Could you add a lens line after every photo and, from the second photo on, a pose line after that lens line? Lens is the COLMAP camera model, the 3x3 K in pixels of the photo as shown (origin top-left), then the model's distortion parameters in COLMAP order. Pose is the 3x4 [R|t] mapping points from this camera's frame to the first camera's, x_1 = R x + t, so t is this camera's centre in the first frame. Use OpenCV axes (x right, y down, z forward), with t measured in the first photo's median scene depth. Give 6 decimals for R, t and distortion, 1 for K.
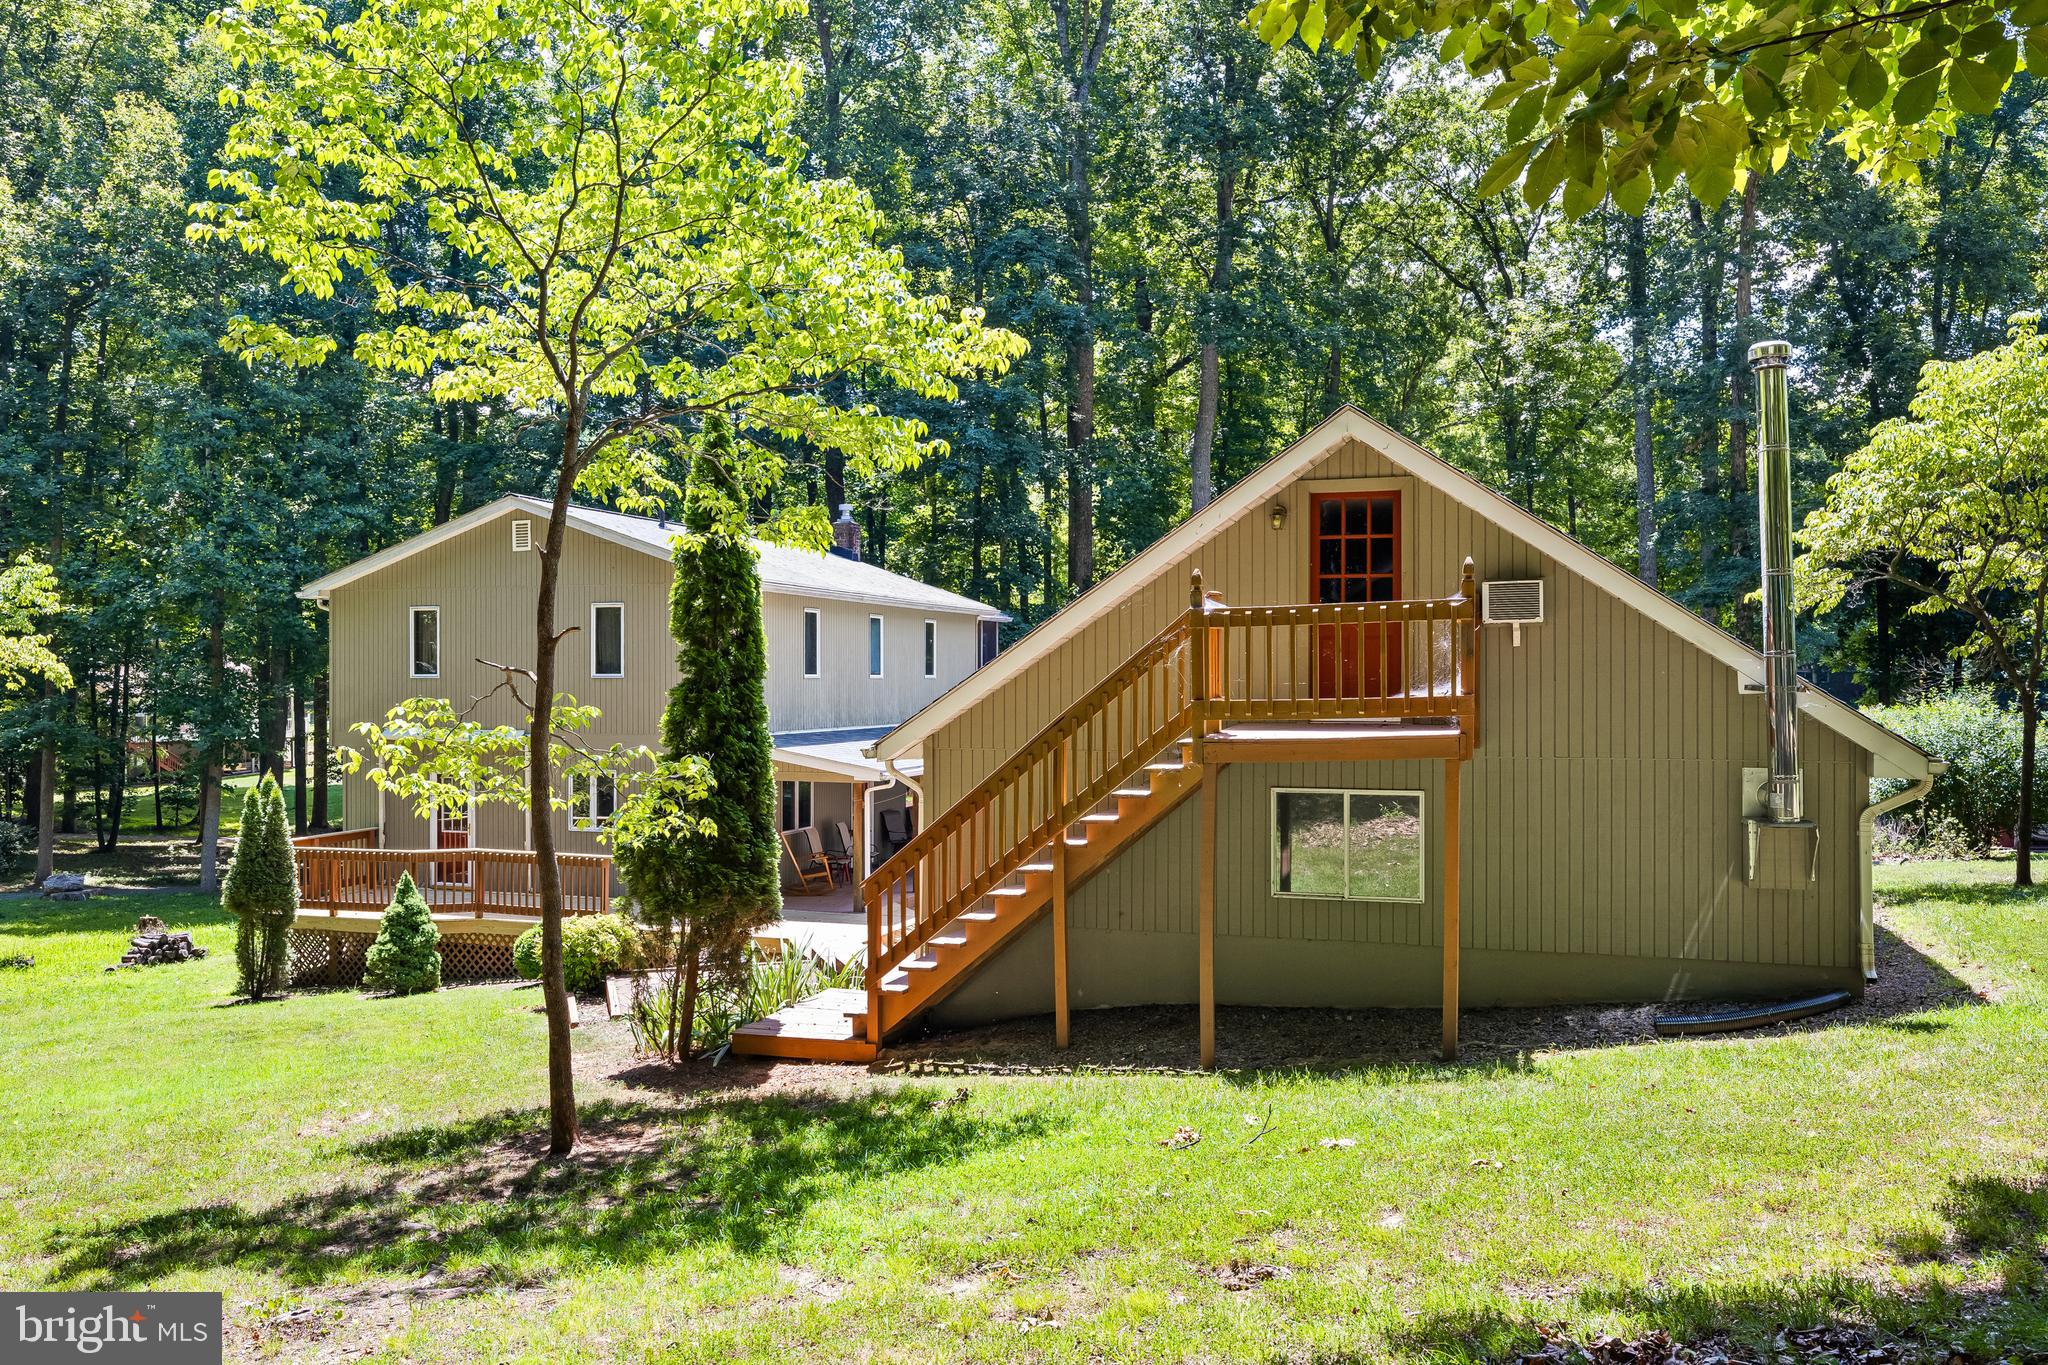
lens RADIAL K [[1547.0, 0, 1016.7], [0, 1547.0, 684.9], [0, 0, 1]] dist [0.004193, 0.002968]
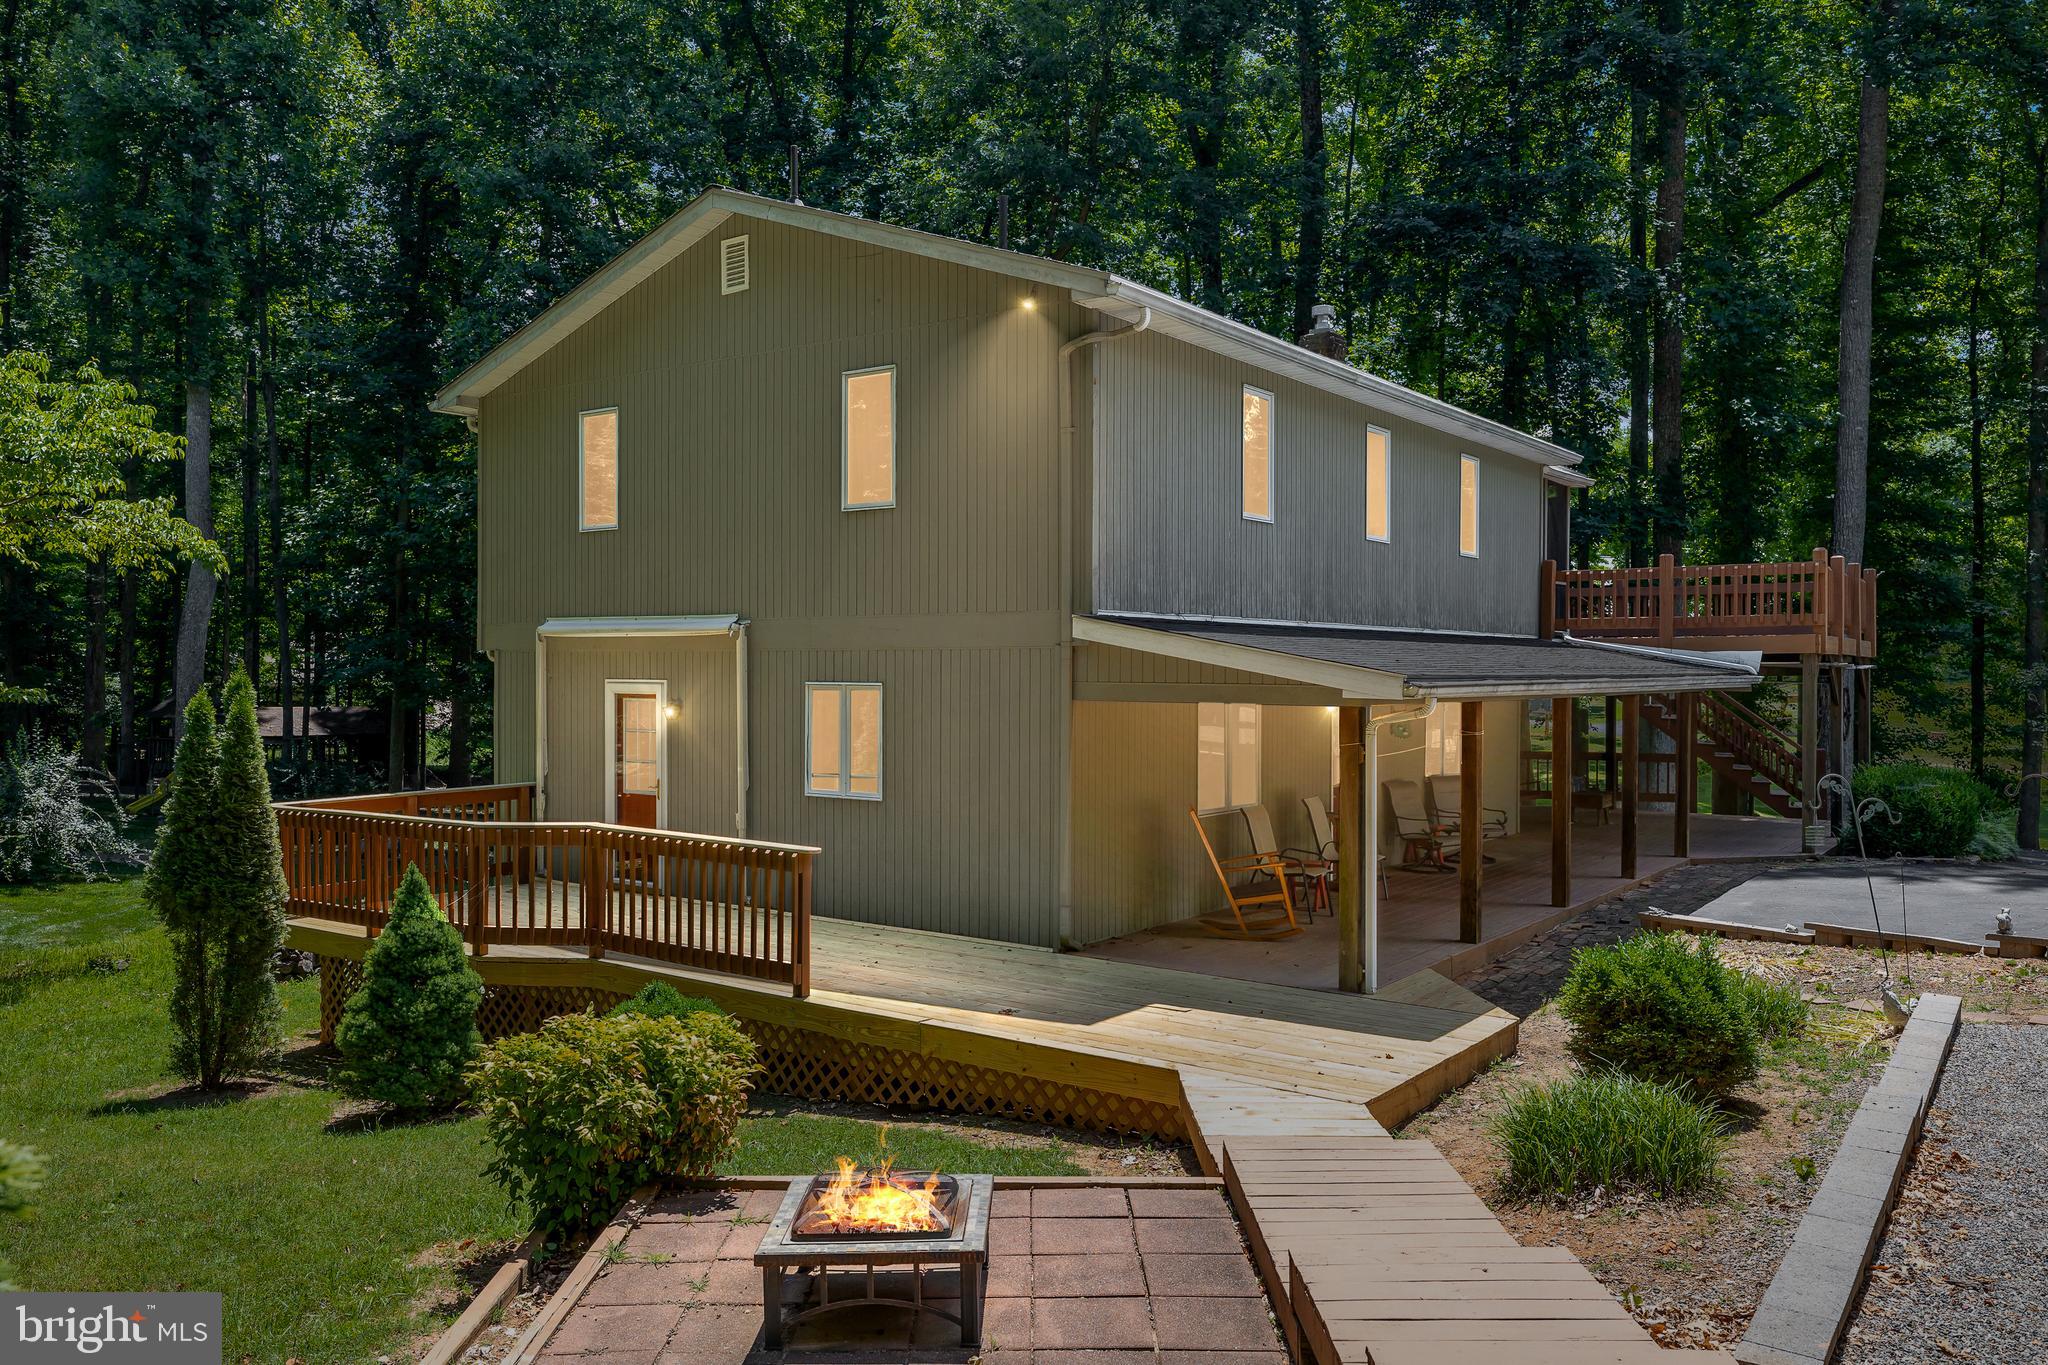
lens RADIAL K [[1522.6, 0, 1034.5], [0, 1522.6, 693.1], [0, 0, 1]] dist [-0.012254, -0.000294]
pose [[0.957010, 0.008015, -0.289944, -0.062594], [-0.004054, 0.999890, 0.014261, 0.054879], [0.290026, -0.012473, 0.956937, 0.560402]]
